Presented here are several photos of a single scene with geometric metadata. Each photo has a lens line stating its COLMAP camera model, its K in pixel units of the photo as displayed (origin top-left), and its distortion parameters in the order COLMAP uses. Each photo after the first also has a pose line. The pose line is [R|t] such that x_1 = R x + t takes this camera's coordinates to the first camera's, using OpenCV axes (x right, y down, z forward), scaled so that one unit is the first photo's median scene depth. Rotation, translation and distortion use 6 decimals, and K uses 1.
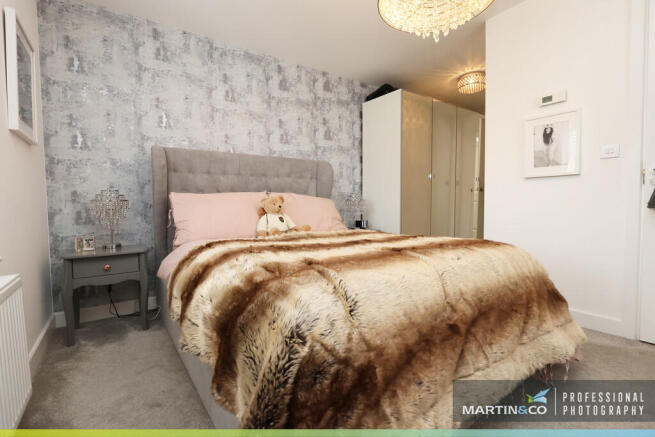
lens RADIAL K [[303.8, 0, 324.2], [0, 303.8, 217.7], [0, 0, 1]] dist [-0.007256, 0.001325]
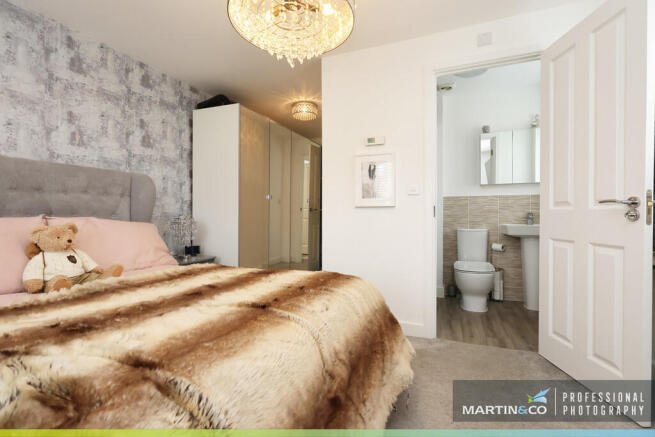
lens RADIAL K [[303.8, 0, 329.3], [0, 303.8, 217.1], [0, 0, 1]] dist [-0.007256, 0.001325]
pose [[0.839767, 0.004199, 0.542930, -0.020893], [0.016462, 0.999314, -0.033190, -0.048278], [-0.542697, 0.036809, 0.839122, 0.095432]]
